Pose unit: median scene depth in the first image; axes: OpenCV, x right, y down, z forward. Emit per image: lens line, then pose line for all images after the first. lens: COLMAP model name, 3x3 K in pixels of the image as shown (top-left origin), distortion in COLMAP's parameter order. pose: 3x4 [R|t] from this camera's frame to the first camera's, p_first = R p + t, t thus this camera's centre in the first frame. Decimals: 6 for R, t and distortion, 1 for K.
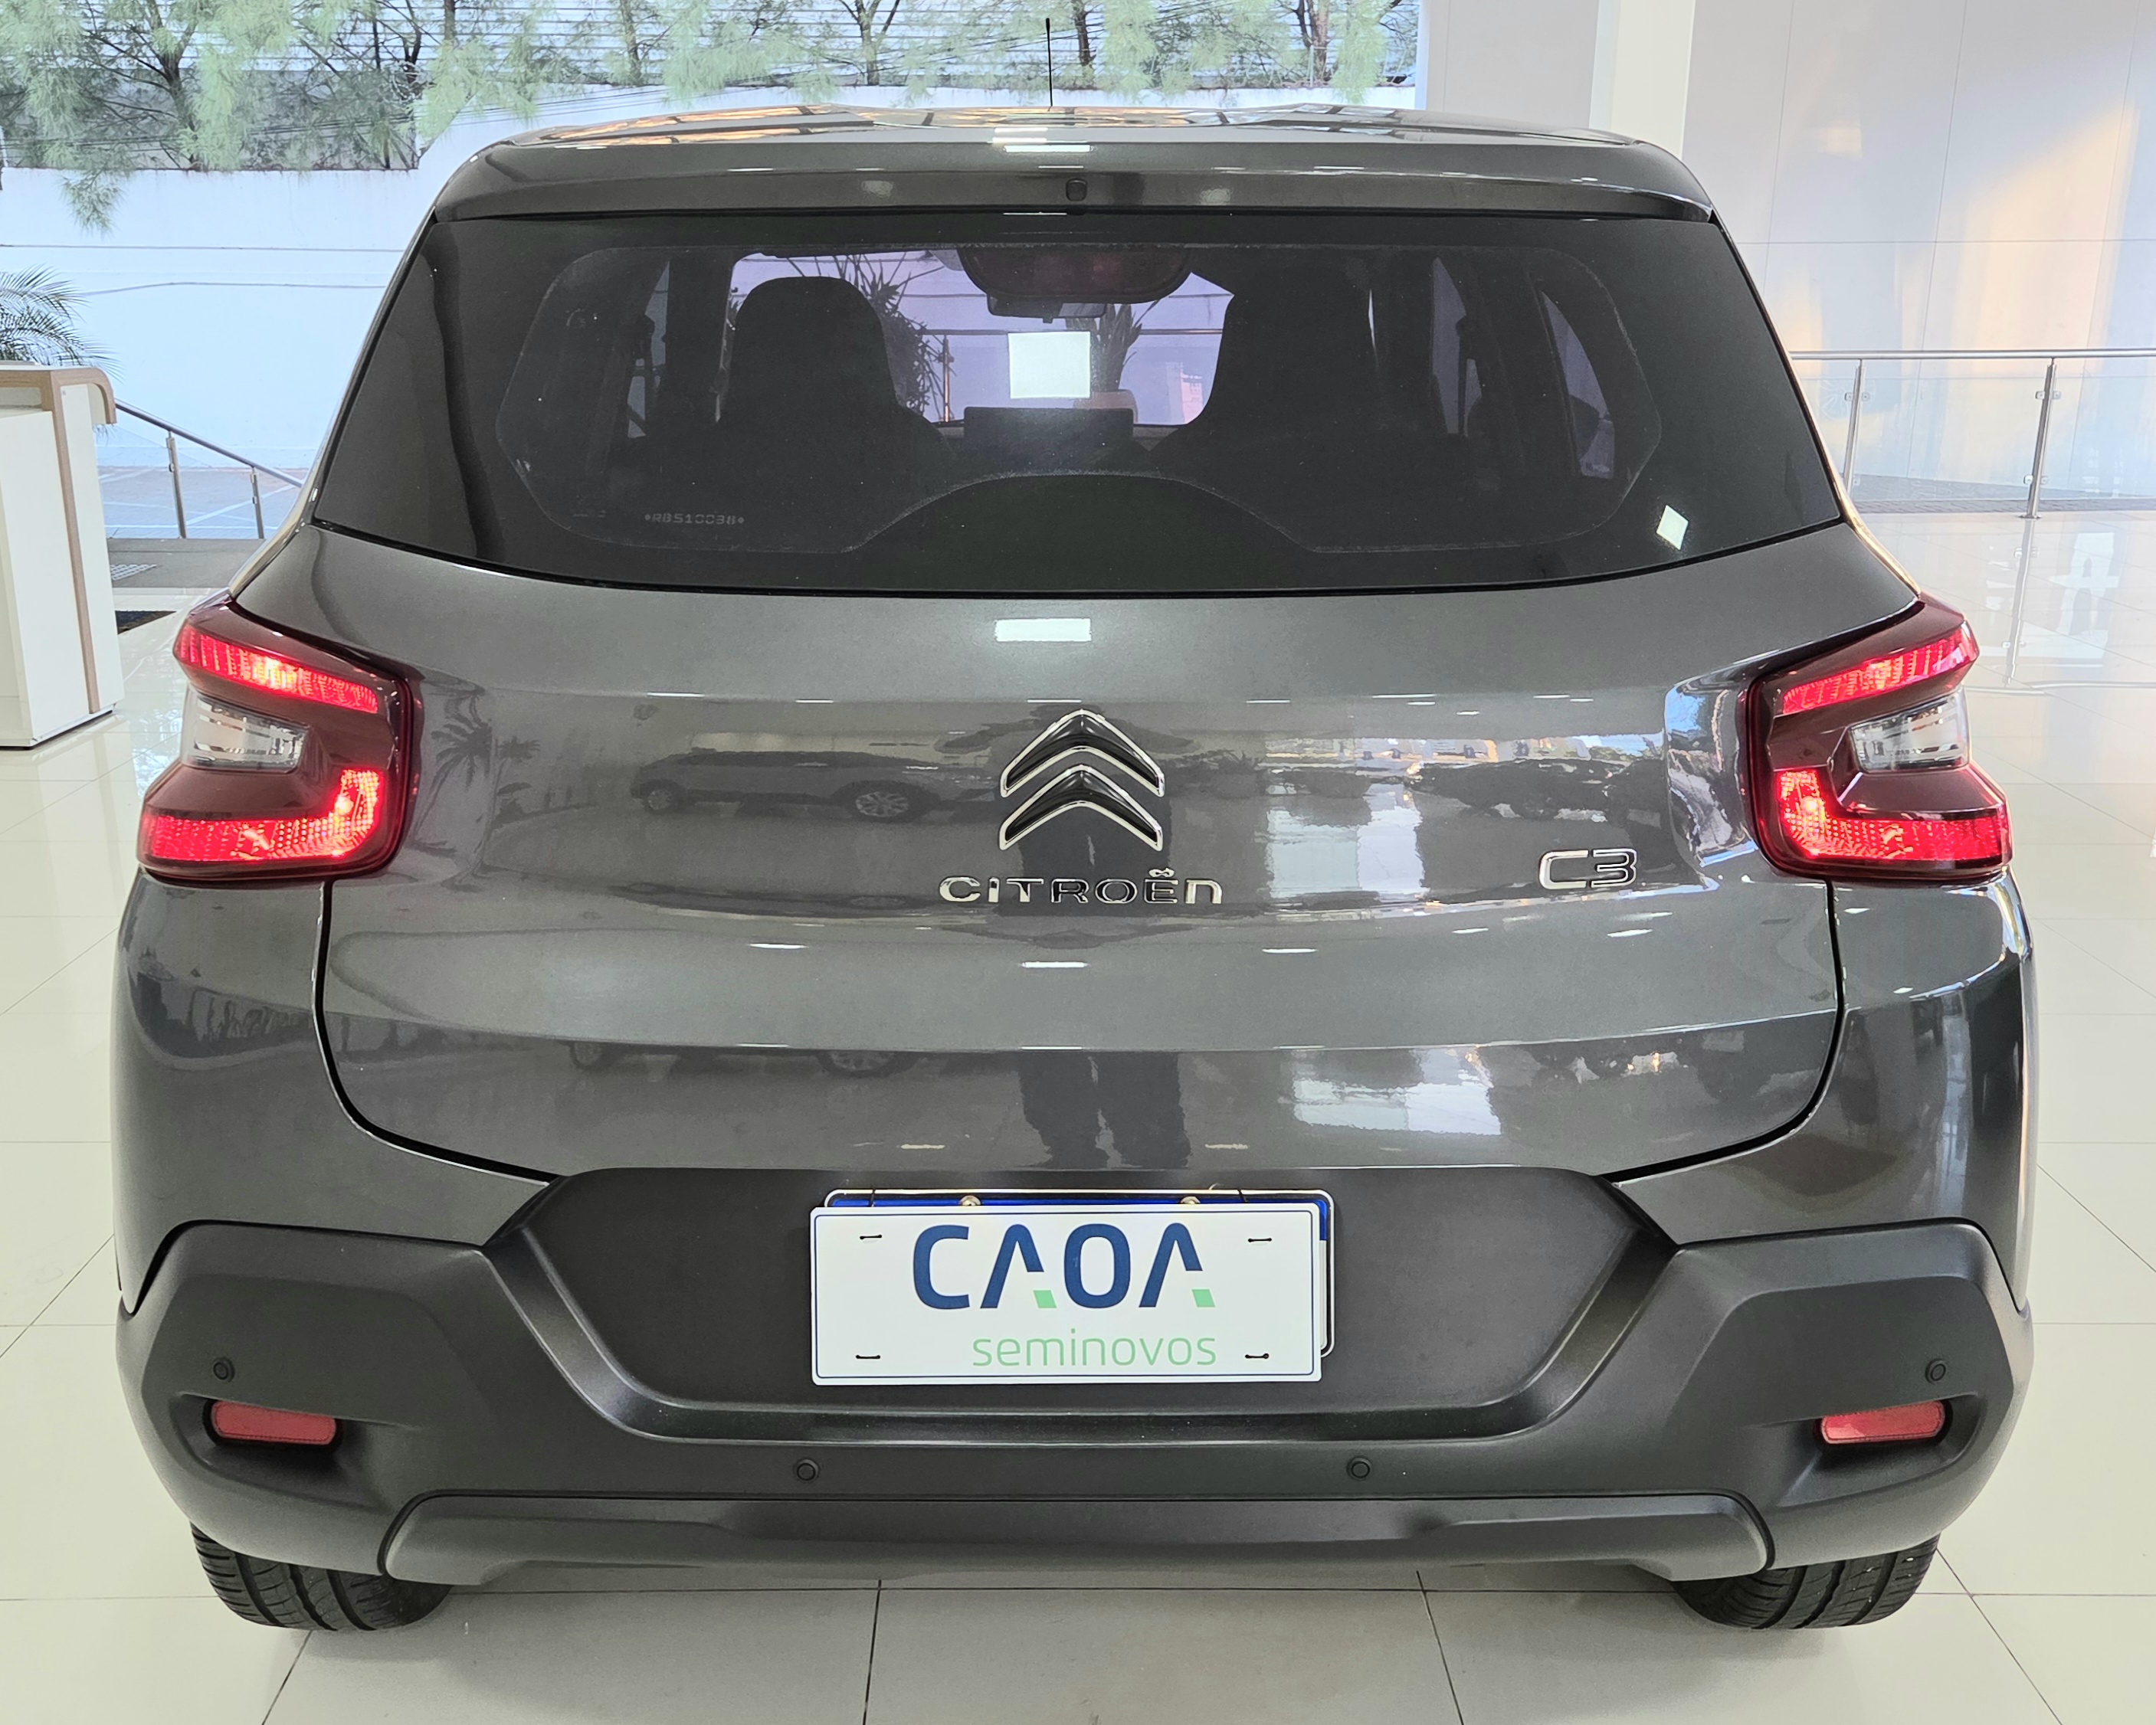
lens RADIAL K [[2009.4, 0, 1078.0], [0, 2009.4, 862.5], [0, 0, 1]] dist [0.110590, -0.084736]
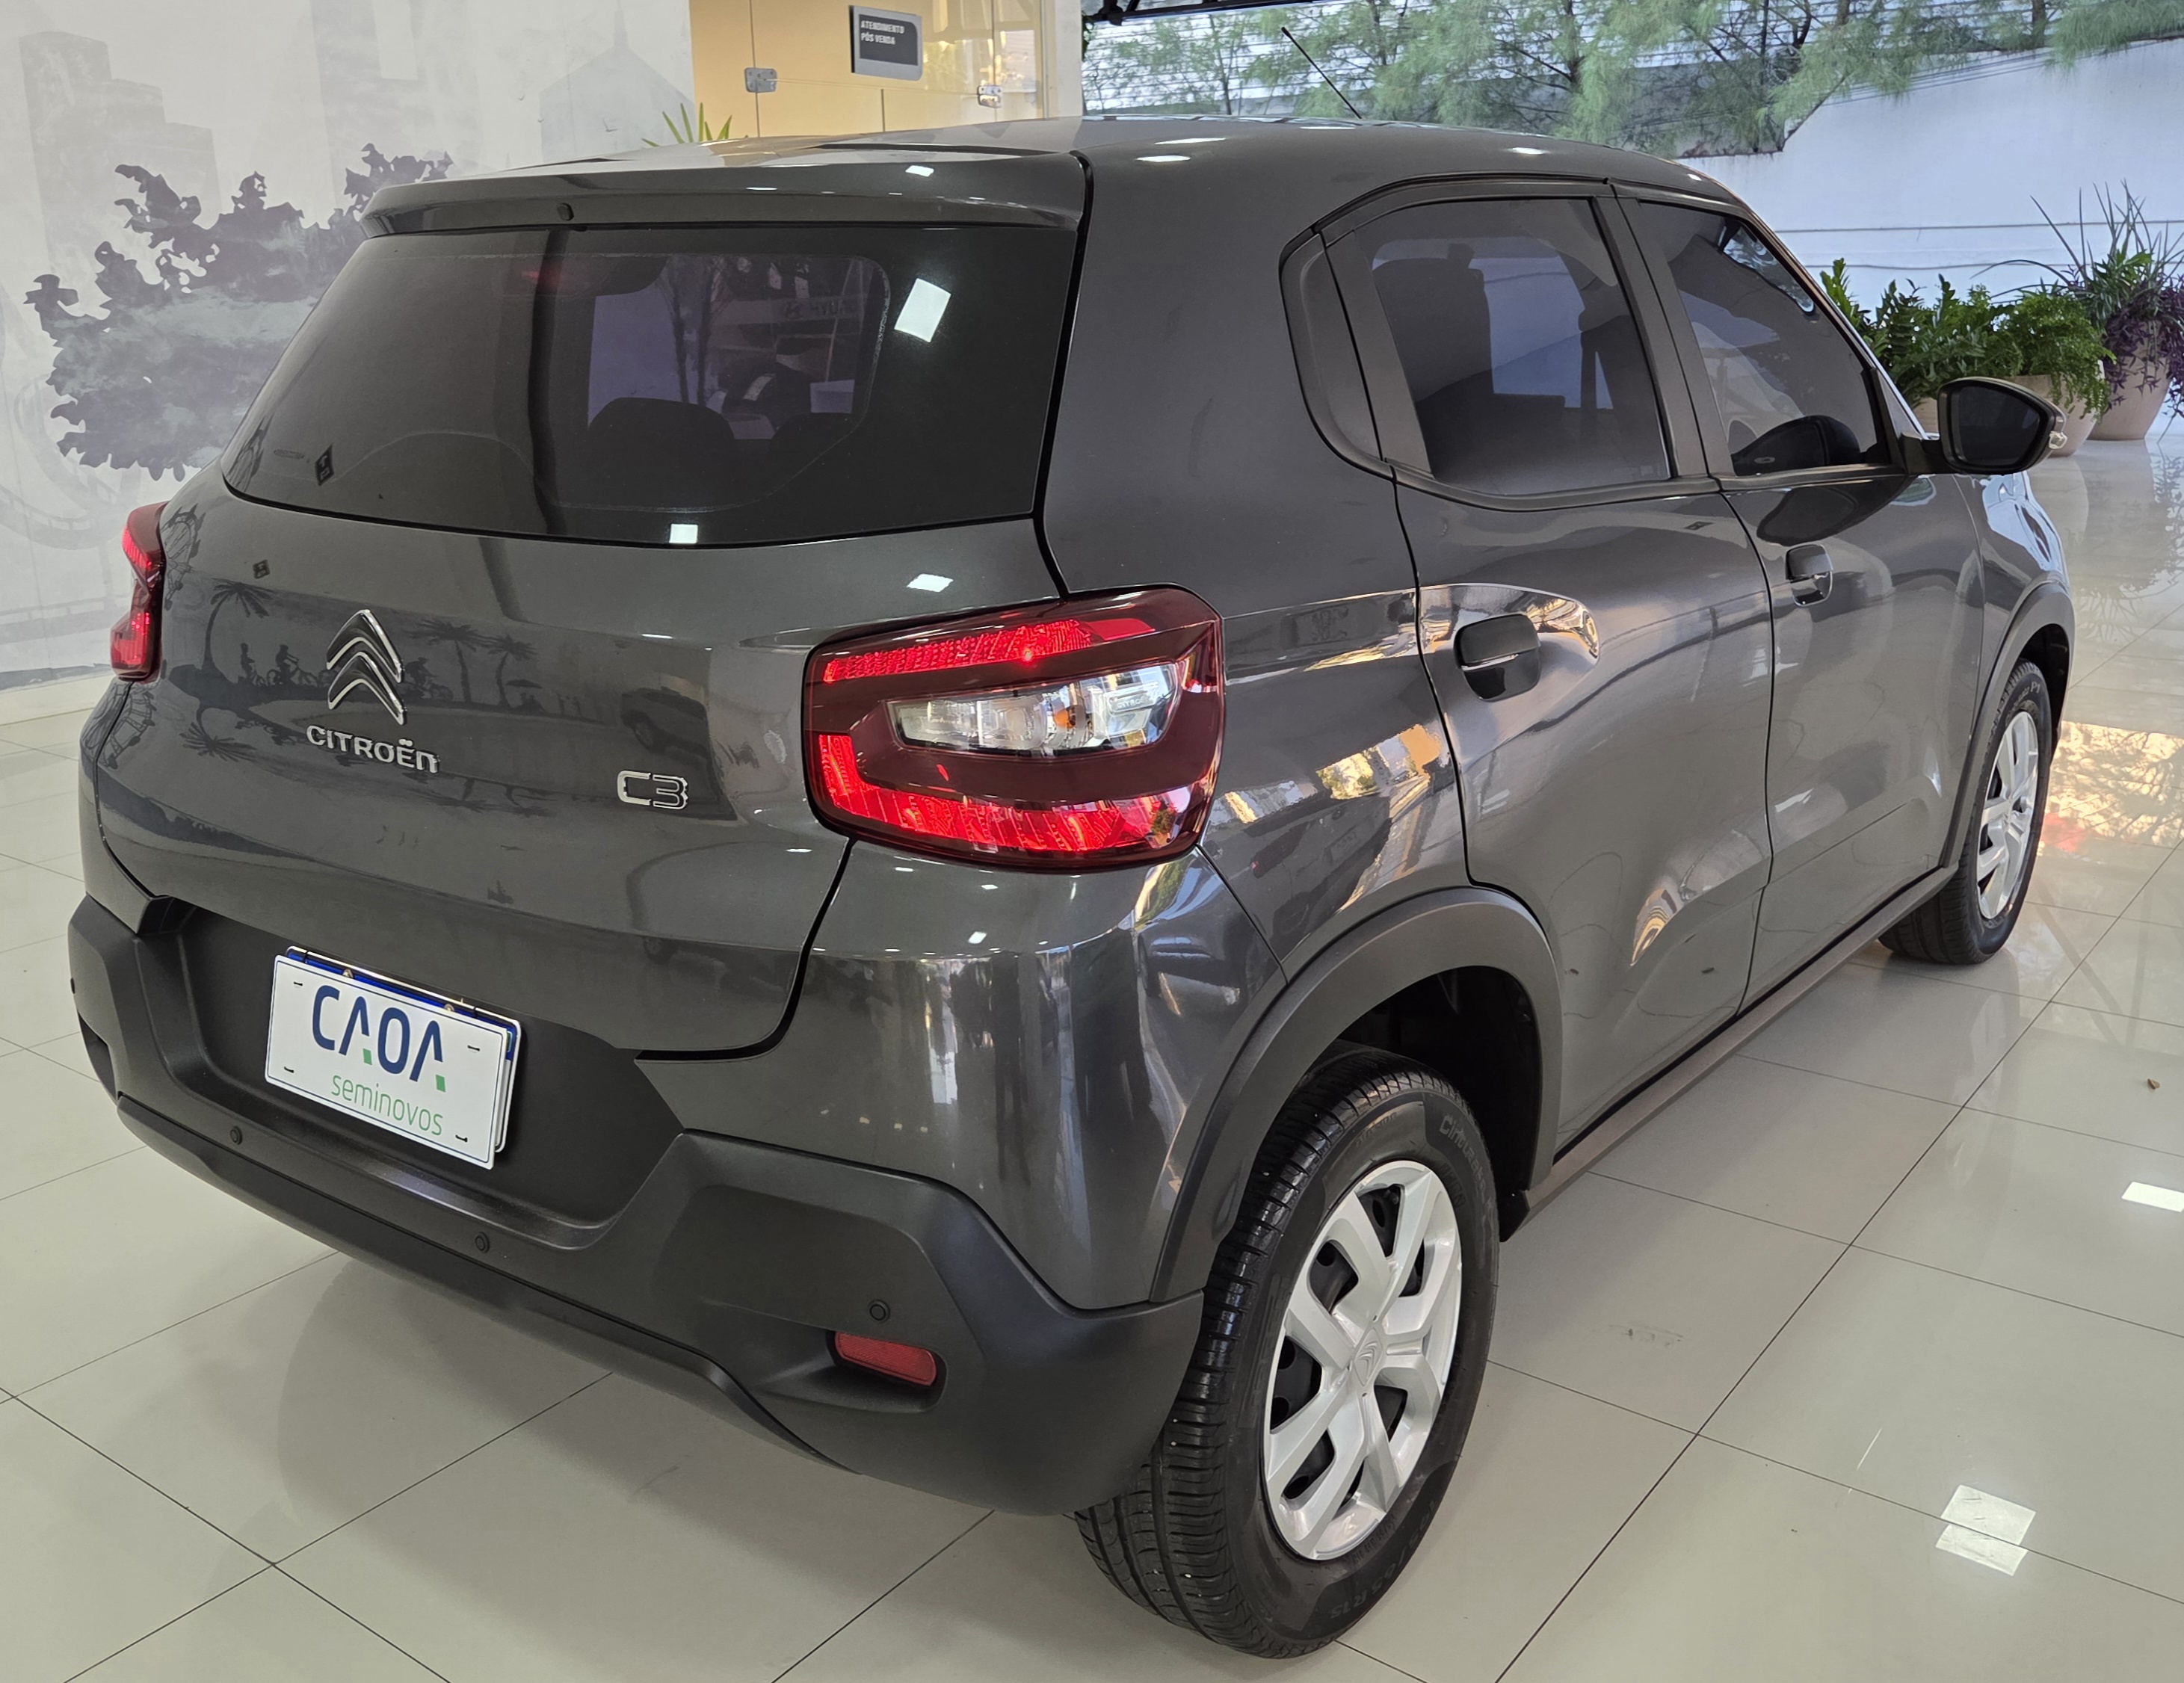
lens RADIAL K [[2024.3, 0, 1092.0], [0, 2024.3, 841.5], [0, 0, 1]] dist [0.012260, 0.011177]
pose [[0.793989, 0.160002, -0.586499, 1.112861], [-0.158697, 0.985844, 0.054107, -0.069105], [0.586854, 0.050115, 0.808141, 0.199794]]
